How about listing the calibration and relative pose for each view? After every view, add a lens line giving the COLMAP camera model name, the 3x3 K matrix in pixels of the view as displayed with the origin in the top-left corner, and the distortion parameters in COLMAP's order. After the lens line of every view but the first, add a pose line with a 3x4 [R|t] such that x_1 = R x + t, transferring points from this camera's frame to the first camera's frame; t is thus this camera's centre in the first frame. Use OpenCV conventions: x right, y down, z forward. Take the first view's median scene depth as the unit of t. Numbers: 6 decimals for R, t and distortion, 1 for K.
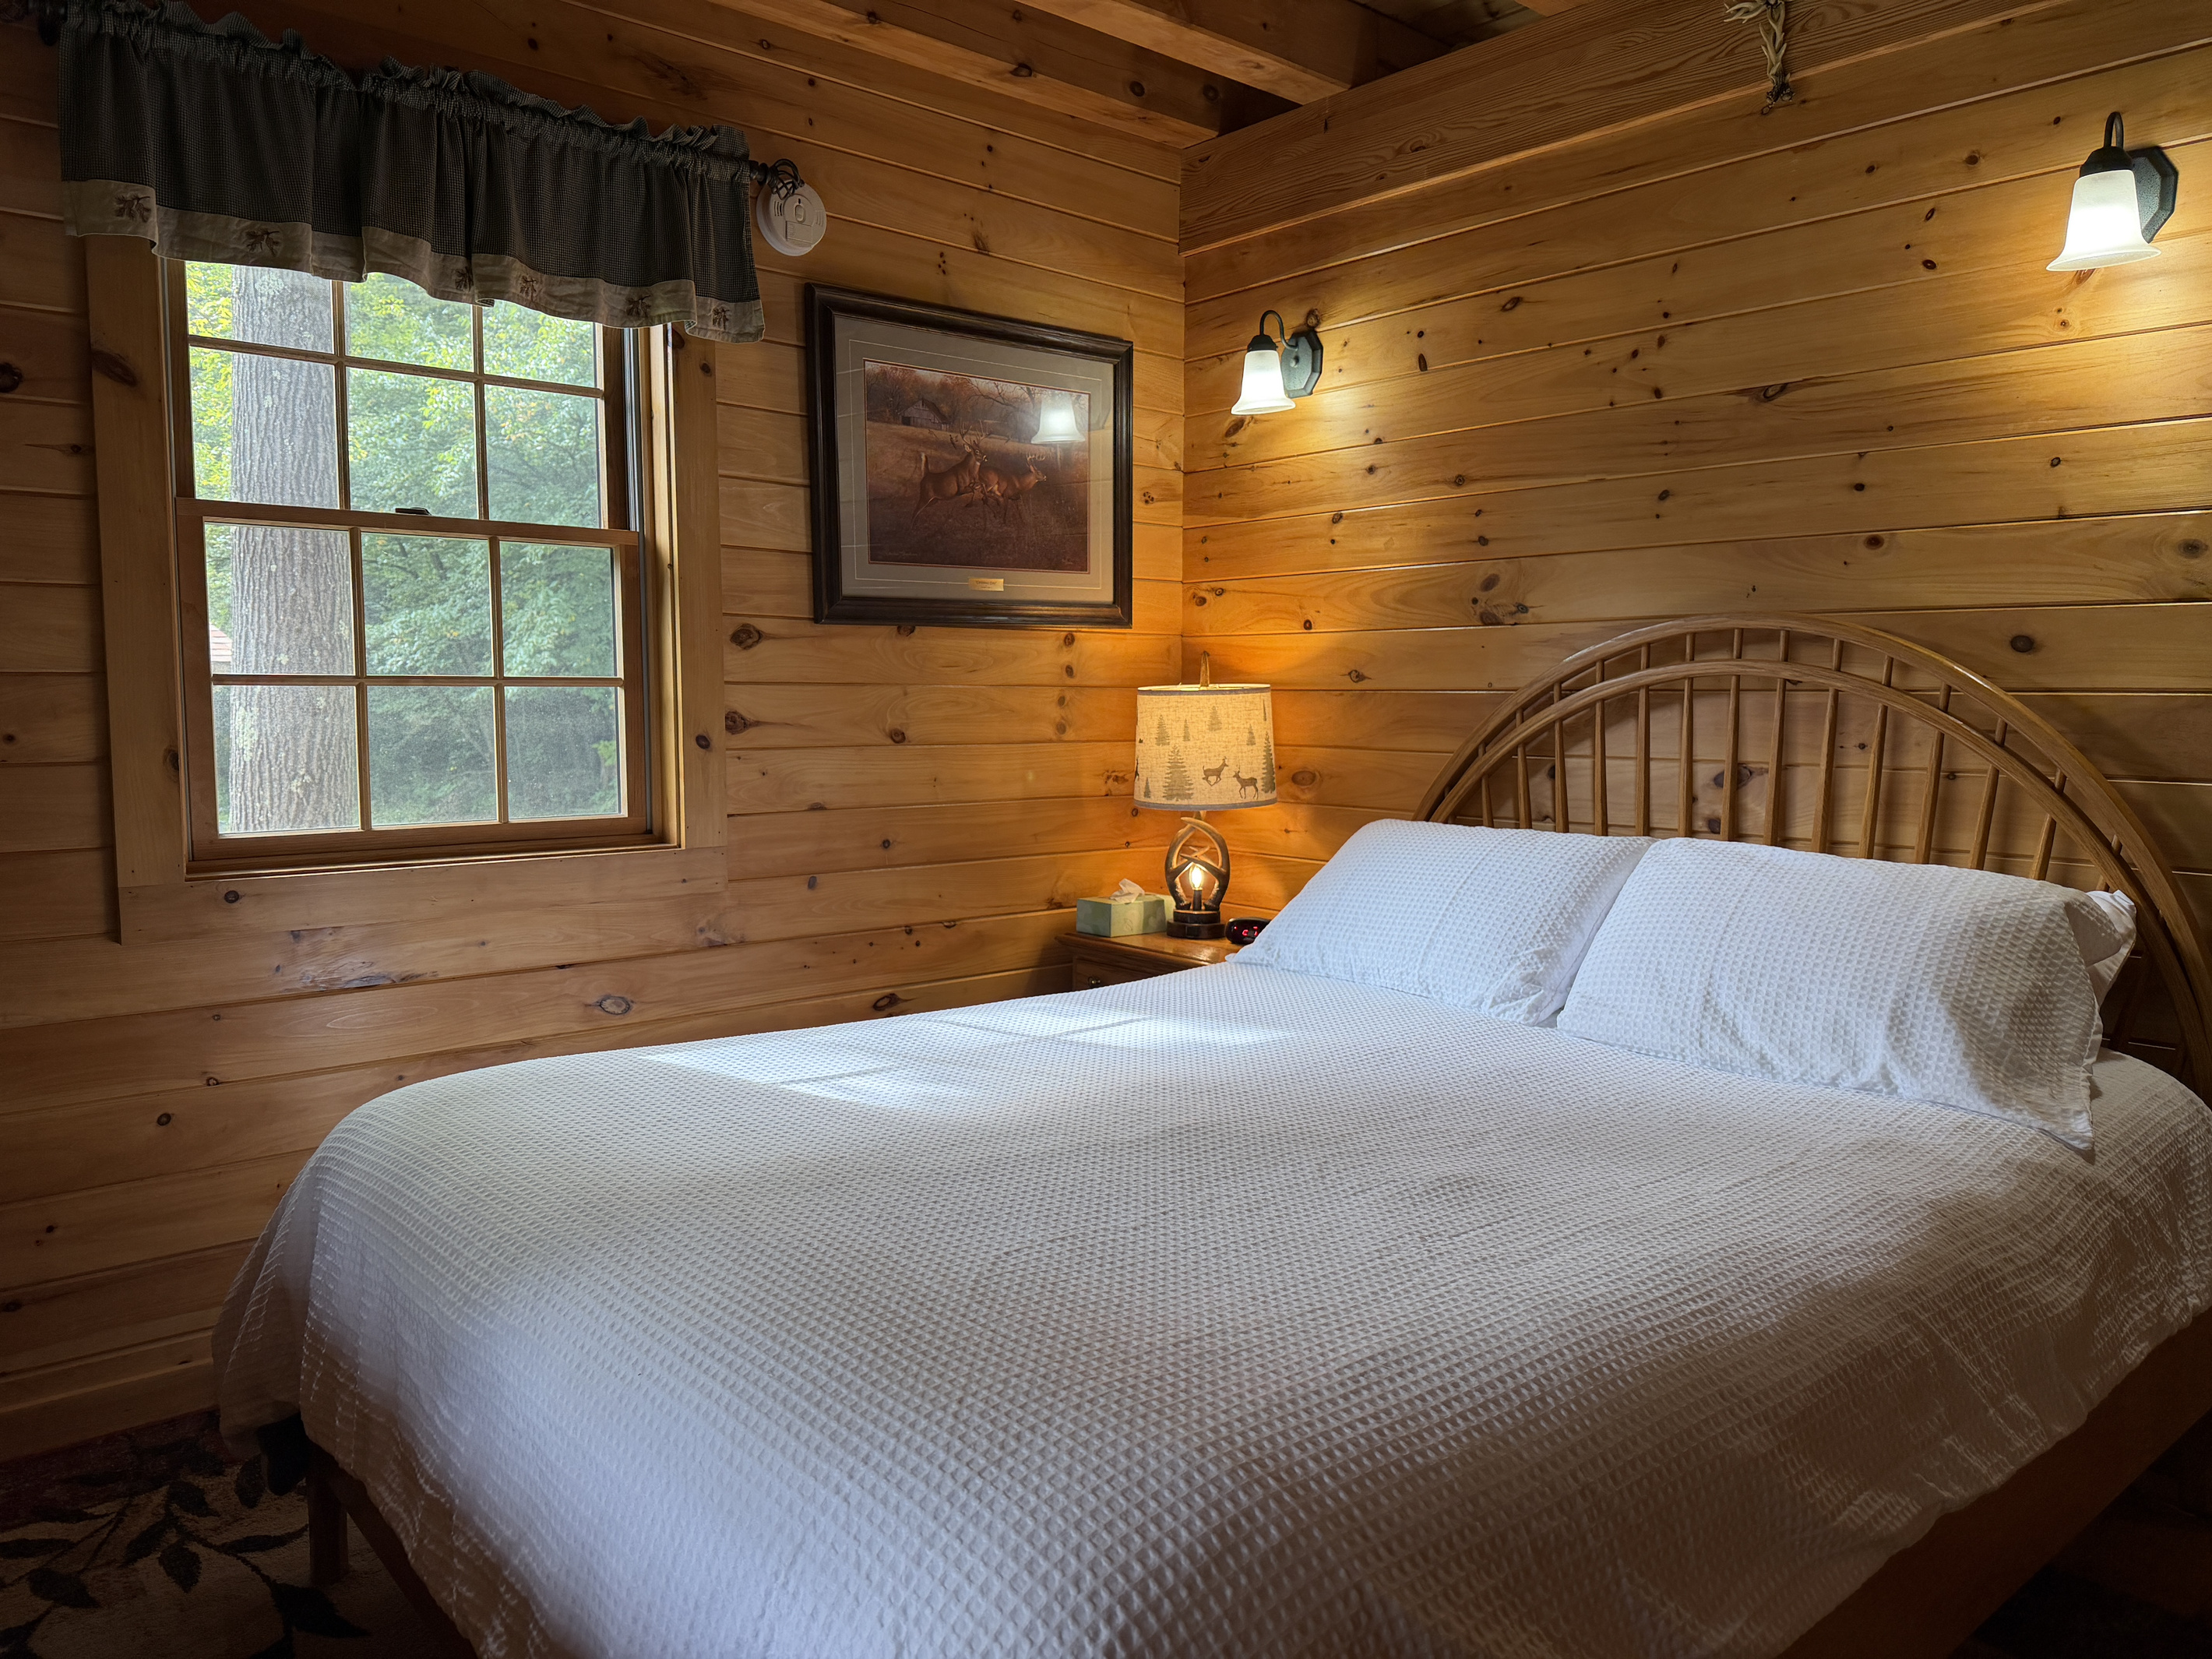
lens RADIAL K [[1555.3, 0, 1106.7], [0, 1555.3, 838.5], [0, 0, 1]] dist [0.097021, -0.131925]
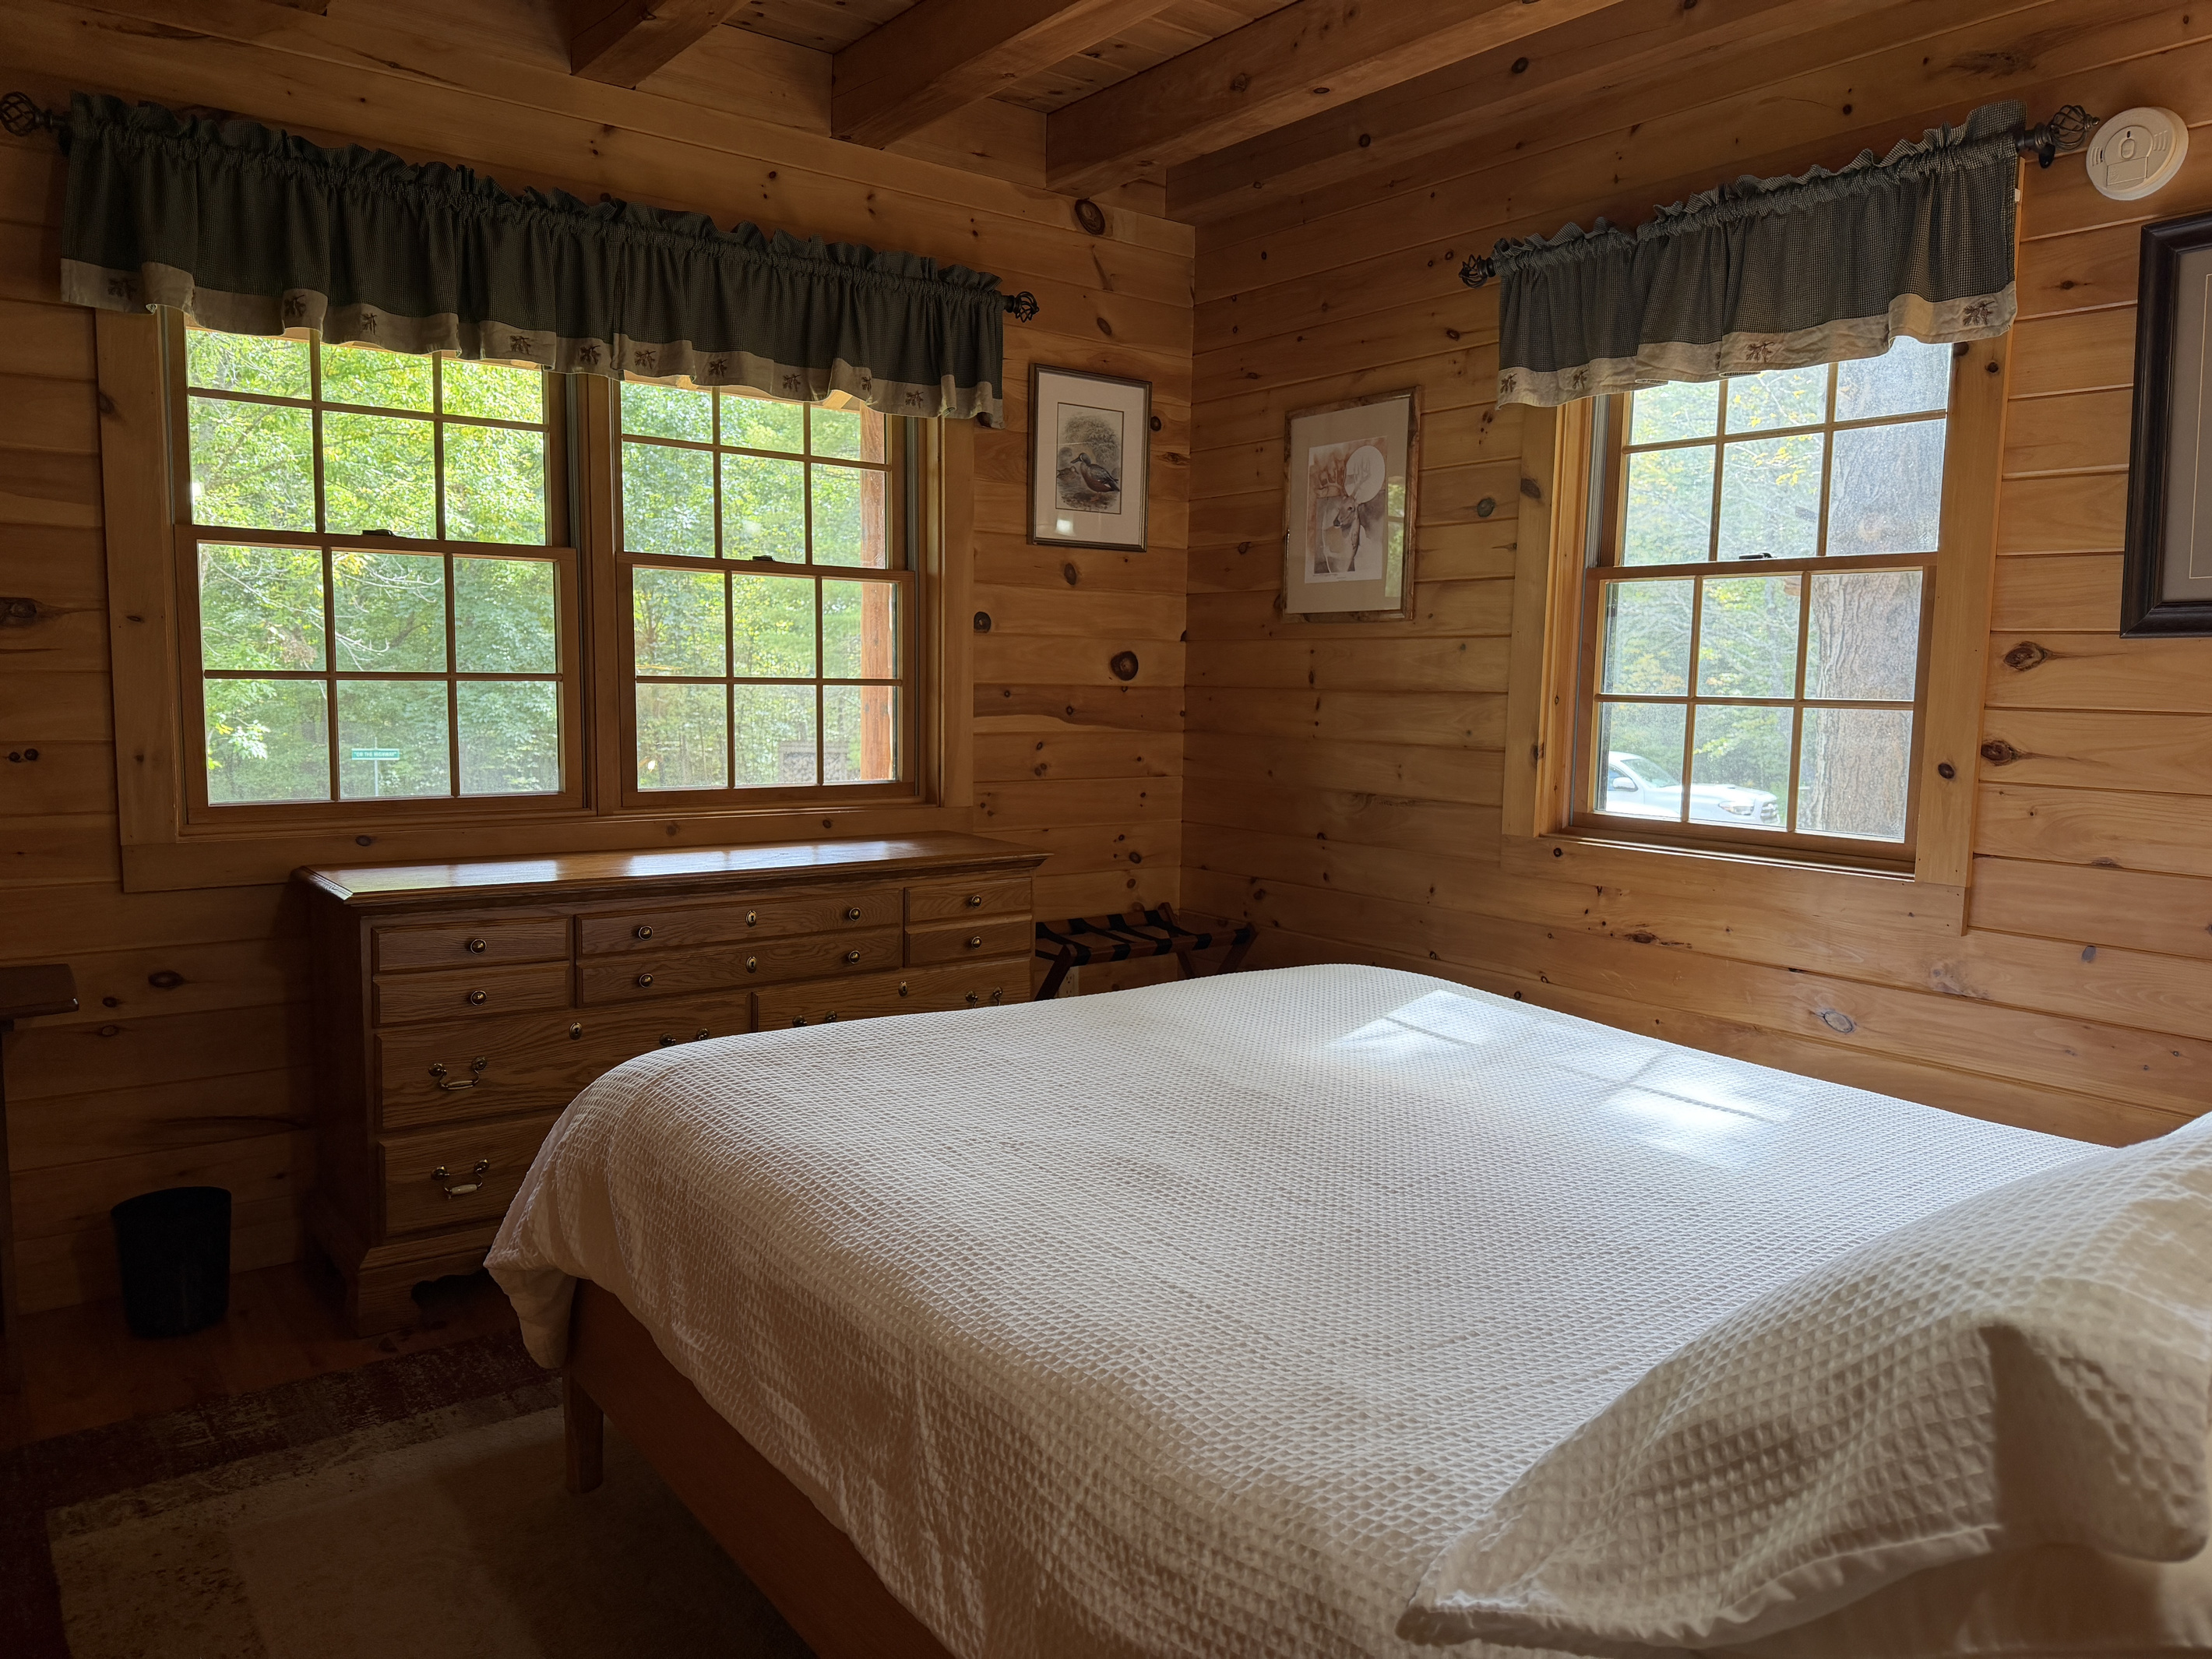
lens RADIAL K [[1555.3, 0, 1106.7], [0, 1555.3, 838.5], [0, 0, 1]] dist [0.097021, -0.131925]
pose [[-0.067082, 0.101803, -0.992540, 0.784839], [-0.113887, 0.987498, 0.108983, -0.074486], [0.991226, 0.120348, -0.054650, 0.620746]]
